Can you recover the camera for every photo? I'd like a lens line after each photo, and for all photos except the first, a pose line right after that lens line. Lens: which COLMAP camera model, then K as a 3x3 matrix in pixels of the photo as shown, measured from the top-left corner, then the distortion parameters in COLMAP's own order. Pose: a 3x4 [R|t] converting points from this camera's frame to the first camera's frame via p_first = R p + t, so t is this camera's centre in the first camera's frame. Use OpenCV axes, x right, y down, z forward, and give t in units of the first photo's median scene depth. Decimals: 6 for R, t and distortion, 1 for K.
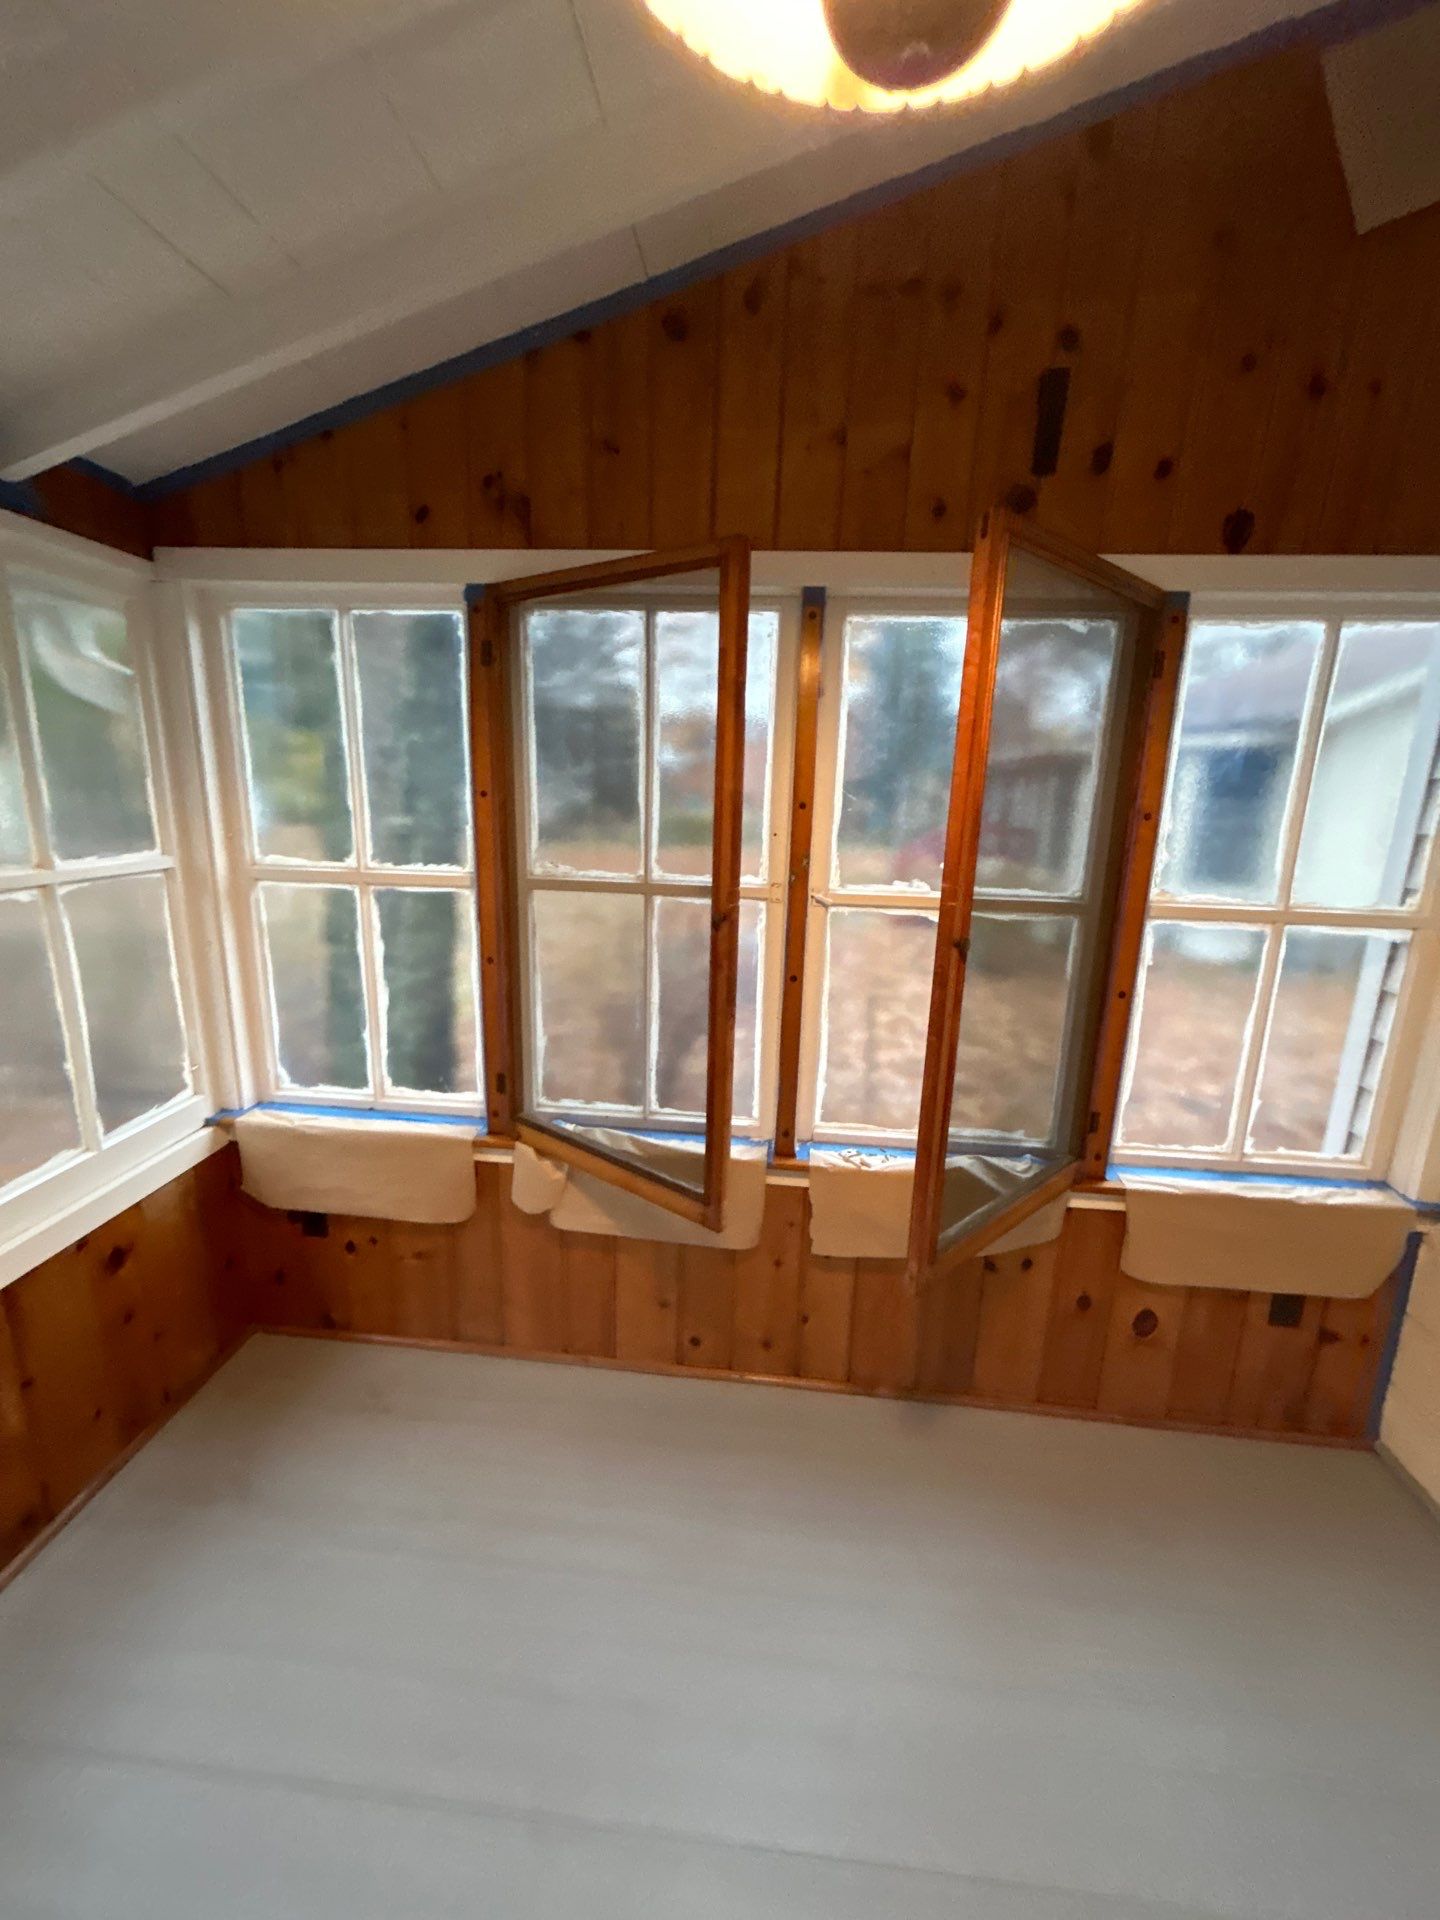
lens RADIAL K [[764.4, 0, 726.6], [0, 764.4, 950.9], [0, 0, 1]] dist [-0.000250, 0.000207]
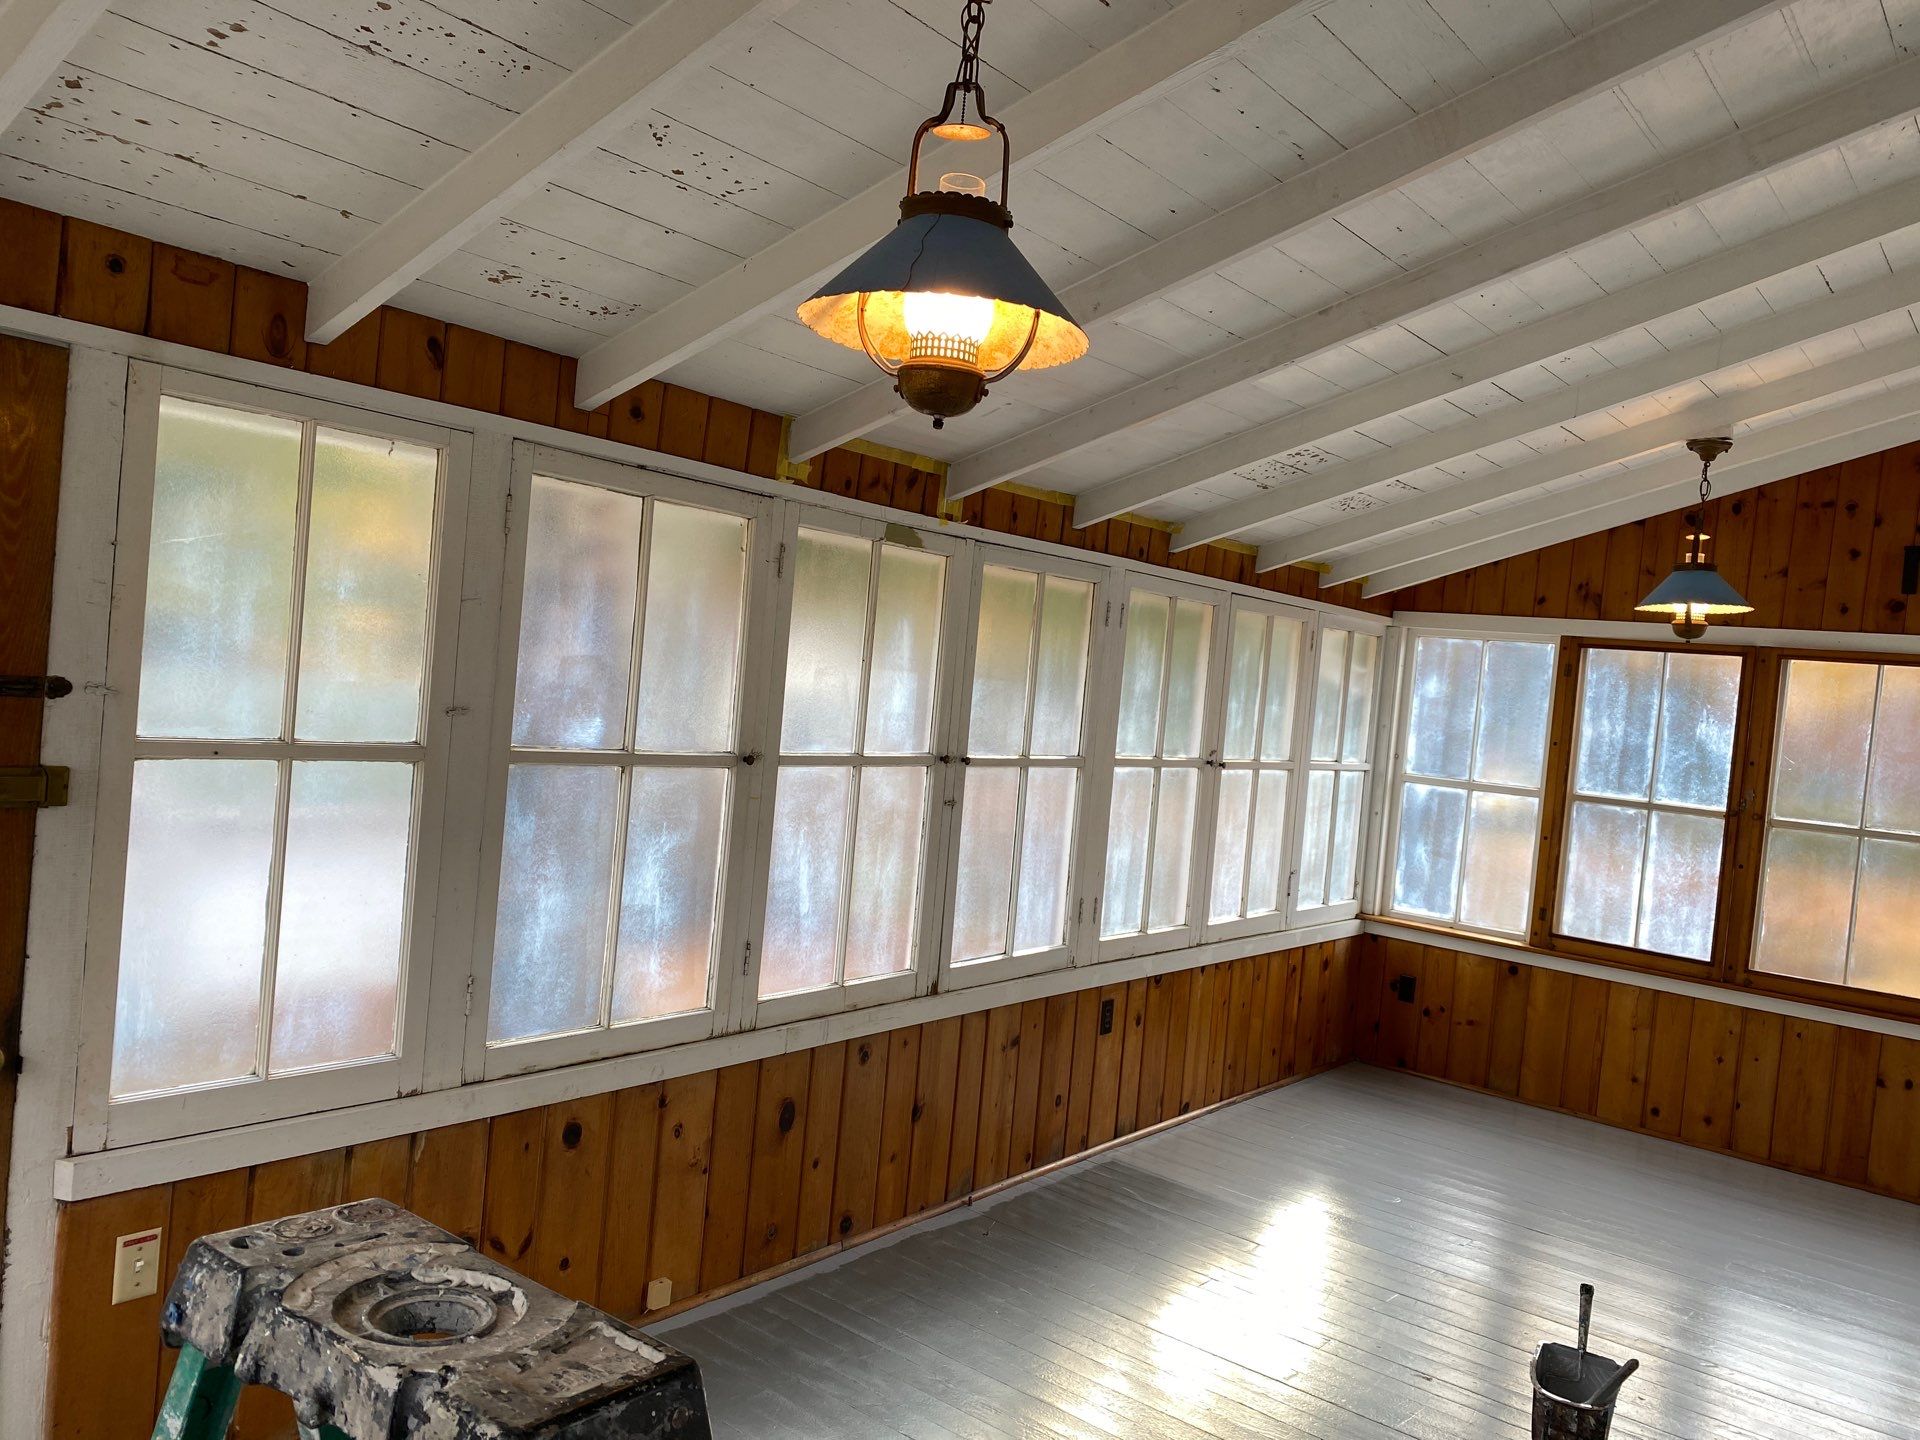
lens RADIAL K [[1463.1, 0, 963.9], [0, 1463.1, 721.7], [0, 0, 1]] dist [0.059138, -0.077358]
pose [[0.831744, 0.062688, -0.551609, 0.415041], [-0.180326, 0.970234, -0.161641, 0.528572], [0.525057, 0.233913, 0.818291, -2.451938]]
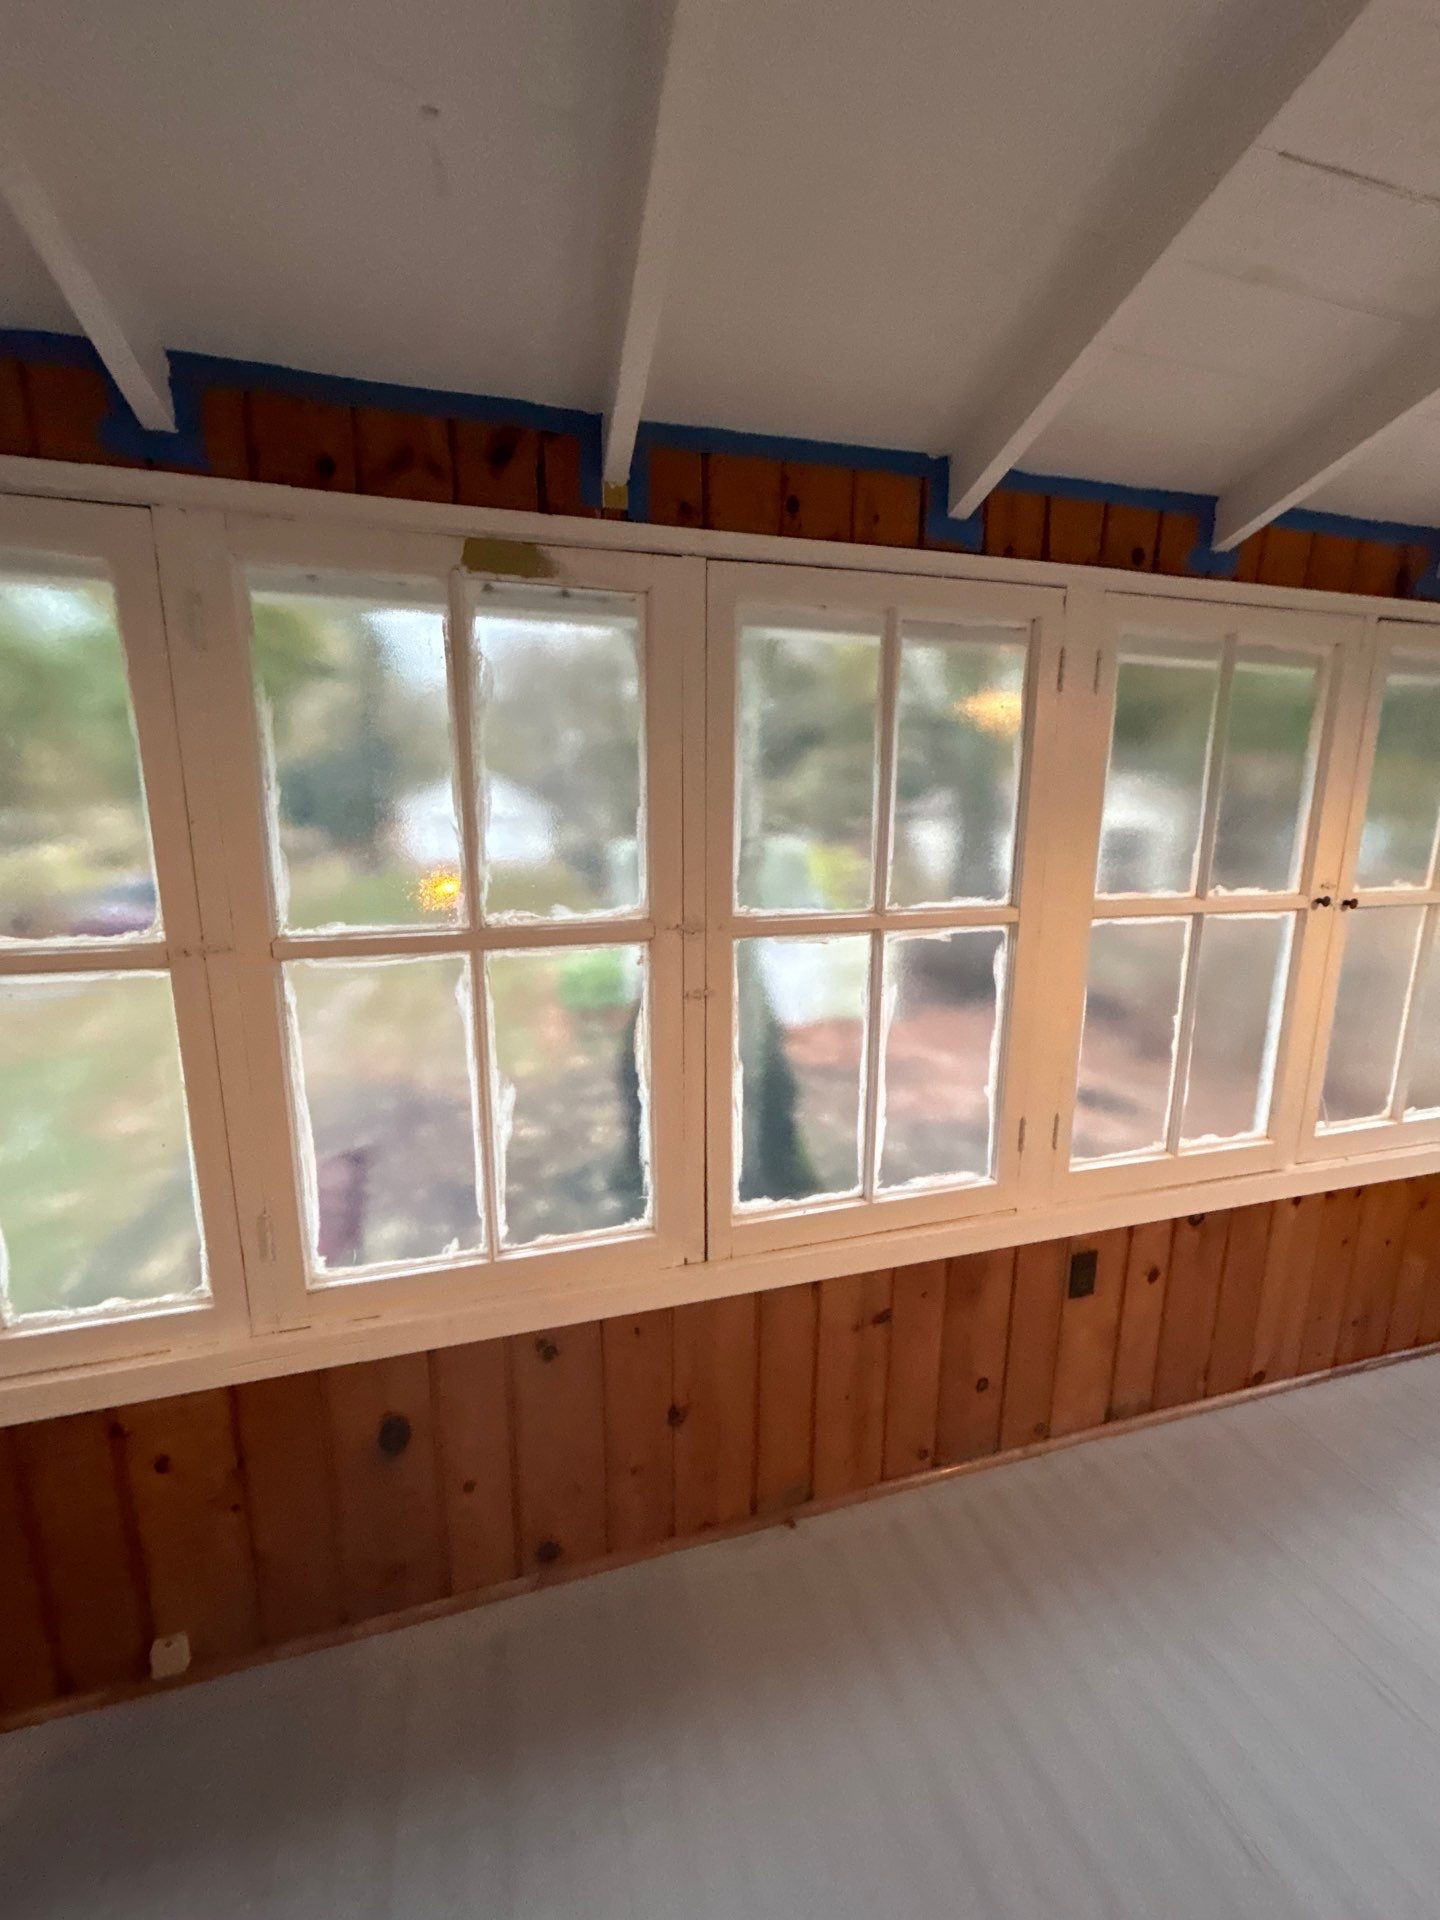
lens RADIAL K [[764.4, 0, 719.8], [0, 764.4, 963.8], [0, 0, 1]] dist [-0.000250, 0.000207]
pose [[0.345272, 0.155172, -0.925586, -0.130858], [-0.188864, 0.977548, 0.093432, 0.180209], [0.919303, 0.142550, 0.366827, -0.836217]]
